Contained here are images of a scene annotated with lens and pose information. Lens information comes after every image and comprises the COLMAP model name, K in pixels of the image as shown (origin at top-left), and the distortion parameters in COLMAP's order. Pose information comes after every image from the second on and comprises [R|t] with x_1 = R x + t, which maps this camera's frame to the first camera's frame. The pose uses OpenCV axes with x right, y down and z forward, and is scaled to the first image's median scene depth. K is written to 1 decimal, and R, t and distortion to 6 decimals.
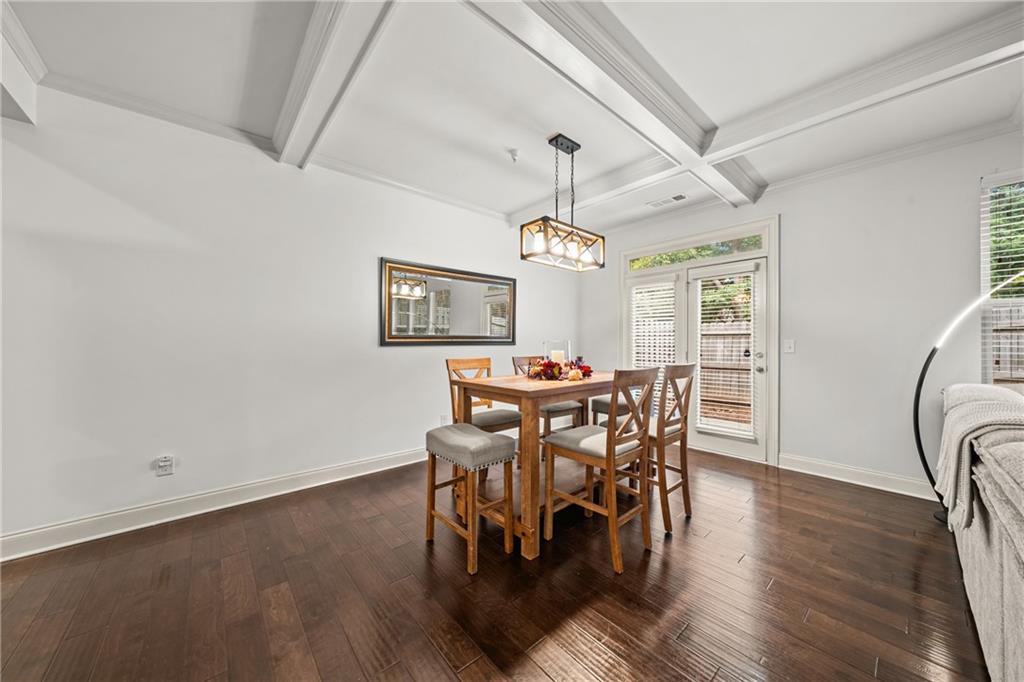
lens RADIAL K [[350.5, 0, 511.8], [0, 350.5, 340.3], [0, 0, 1]] dist [-0.004851, -0.000267]
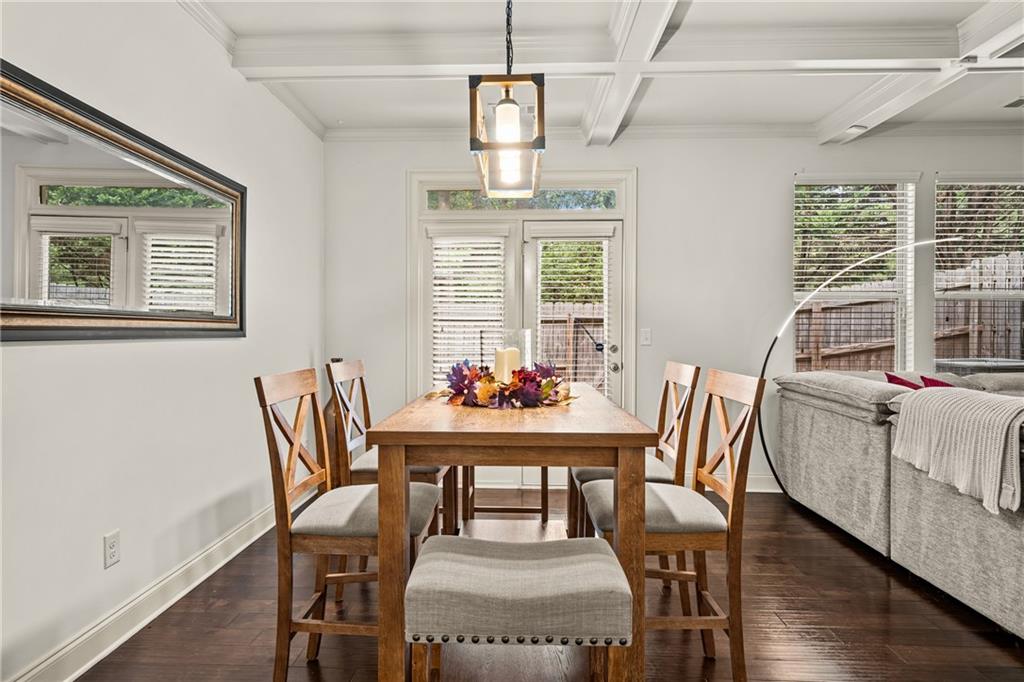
lens RADIAL K [[566.9, 0, 503.9], [0, 566.9, 338.2], [0, 0, 1]] dist [-0.005084, 0.001390]
pose [[0.686471, -0.006627, 0.727127, -0.474766], [-0.006774, 0.999857, 0.015508, 0.002743], [-0.727126, -0.015571, 0.686328, 0.448329]]
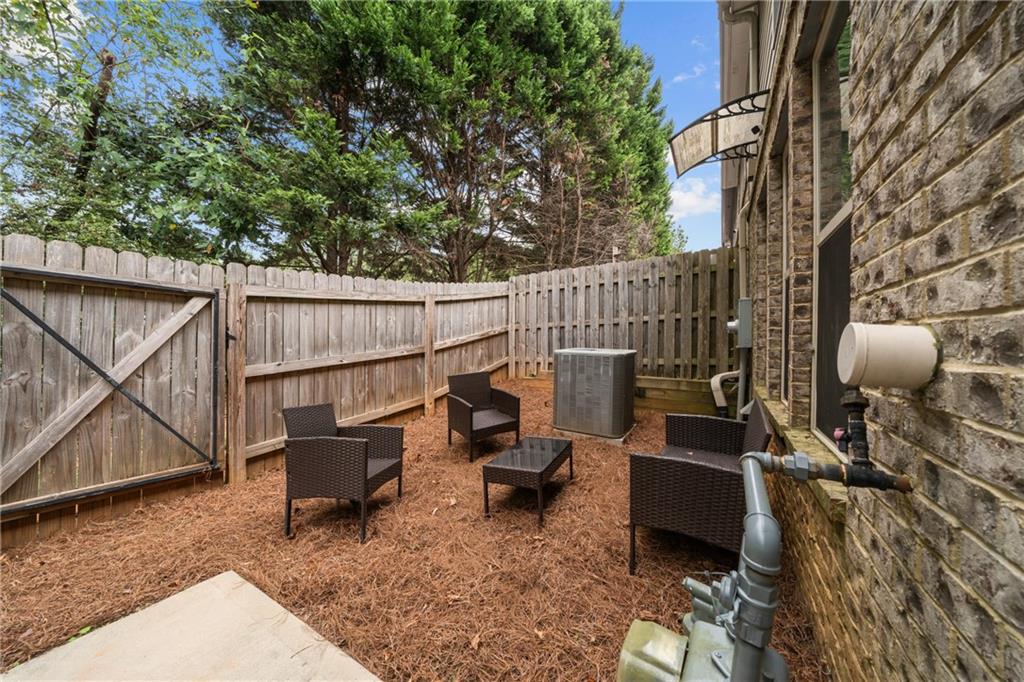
lens RADIAL K [[350.5, 0, 511.0], [0, 350.5, 340.1], [0, 0, 1]] dist [-0.004851, -0.000267]
pose [[-0.304648, 0.002202, 0.952463, 1.075761], [-0.009486, 0.999941, -0.005346, 0.084614], [-0.952418, -0.010664, -0.304609, 1.475595]]
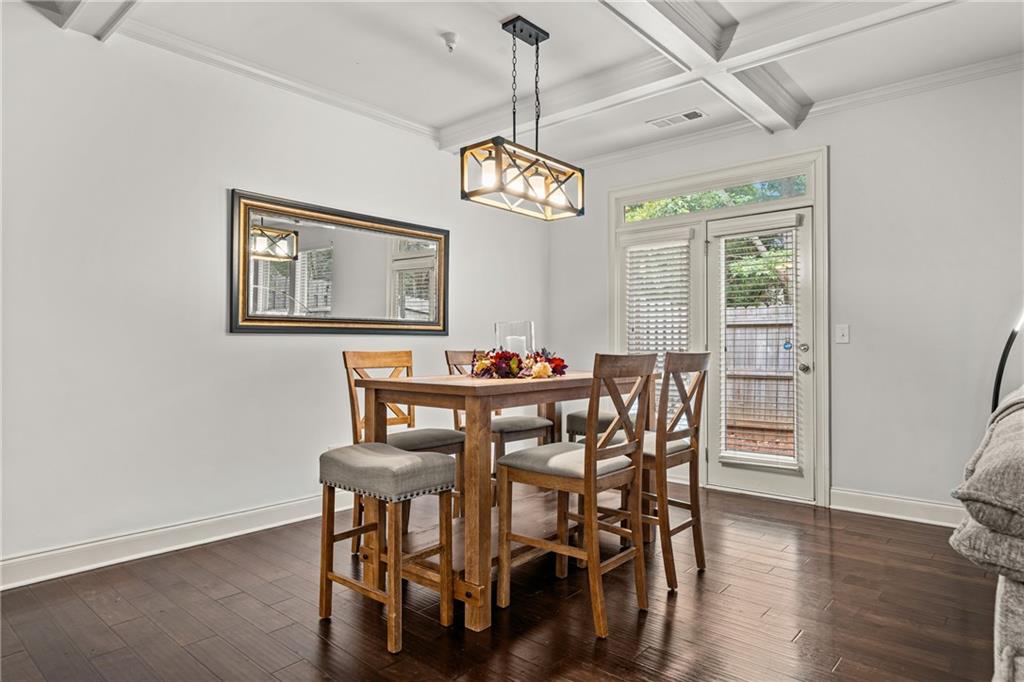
lens RADIAL K [[603.7, 0, 513.8], [0, 603.7, 332.0], [0, 0, 1]] dist [0.001235, 0.003031]
pose [[0.991227, 0.000579, 0.132167, -0.026558], [0.001504, 0.999876, -0.015657, 0.040323], [-0.132160, 0.015719, 0.991104, -0.148911]]
